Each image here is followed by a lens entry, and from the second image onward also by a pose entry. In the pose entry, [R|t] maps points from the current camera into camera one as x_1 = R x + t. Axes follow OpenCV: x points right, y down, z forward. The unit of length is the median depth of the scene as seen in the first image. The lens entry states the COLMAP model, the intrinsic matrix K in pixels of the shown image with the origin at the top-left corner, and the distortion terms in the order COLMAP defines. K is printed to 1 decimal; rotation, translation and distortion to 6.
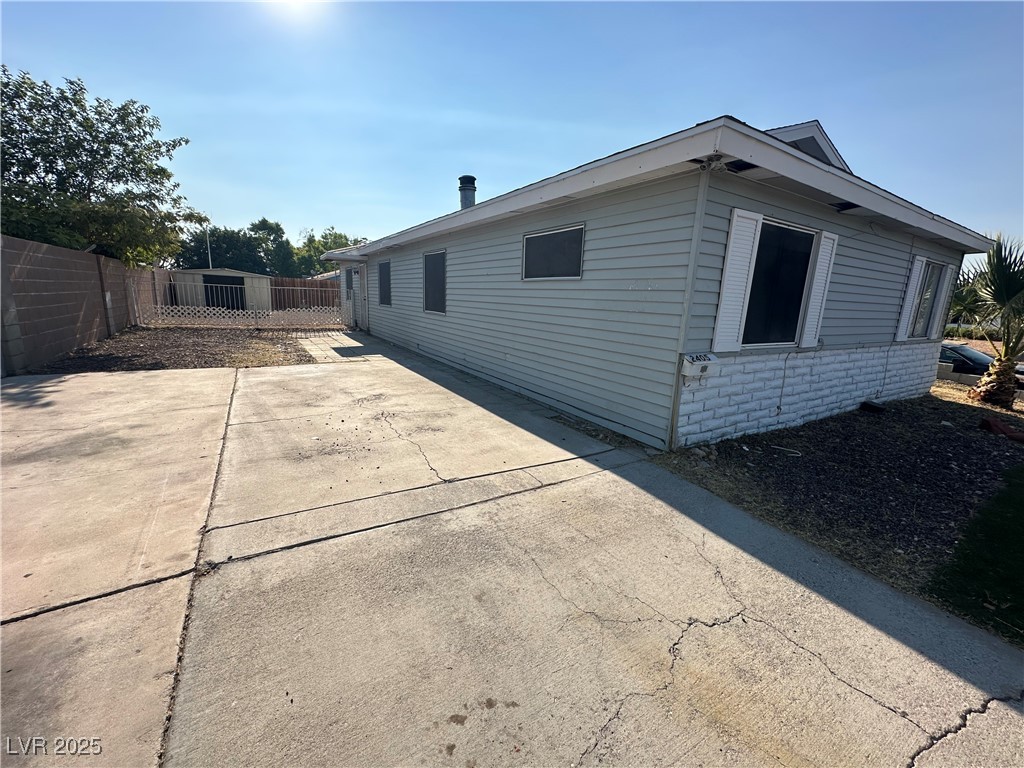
lens RADIAL K [[409.7, 0, 512.0], [0, 409.7, 384.0], [0, 0, 1]] dist [-0.002004, 0.000265]
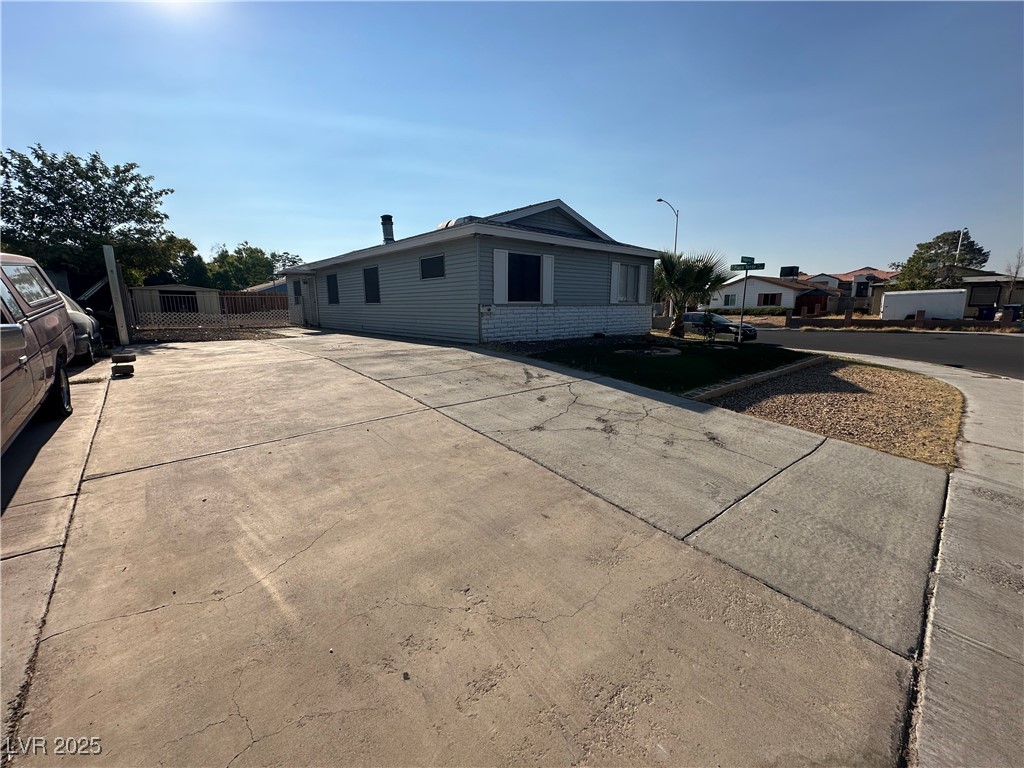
lens RADIAL K [[409.7, 0, 512.0], [0, 409.7, 384.0], [0, 0, 1]] dist [-0.002004, 0.000265]
pose [[0.983709, -0.077423, 0.162243, 0.066093], [0.080114, 0.996735, -0.010102, 0.203346], [-0.160931, 0.022935, 0.986699, -0.683341]]
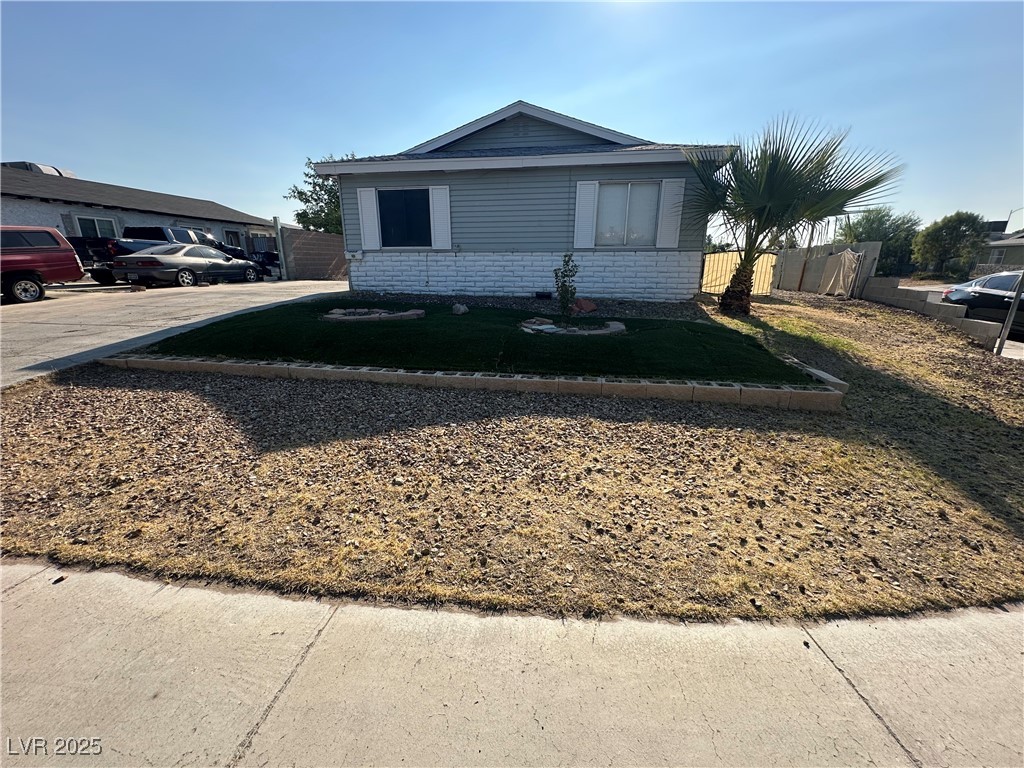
lens RADIAL K [[409.7, 0, 512.0], [0, 409.7, 384.0], [0, 0, 1]] dist [-0.002004, 0.000265]
pose [[0.755778, 0.146988, -0.638118, 1.255237], [-0.105591, 0.989085, 0.102772, 0.162442], [0.646259, -0.010294, 0.763049, -0.125774]]
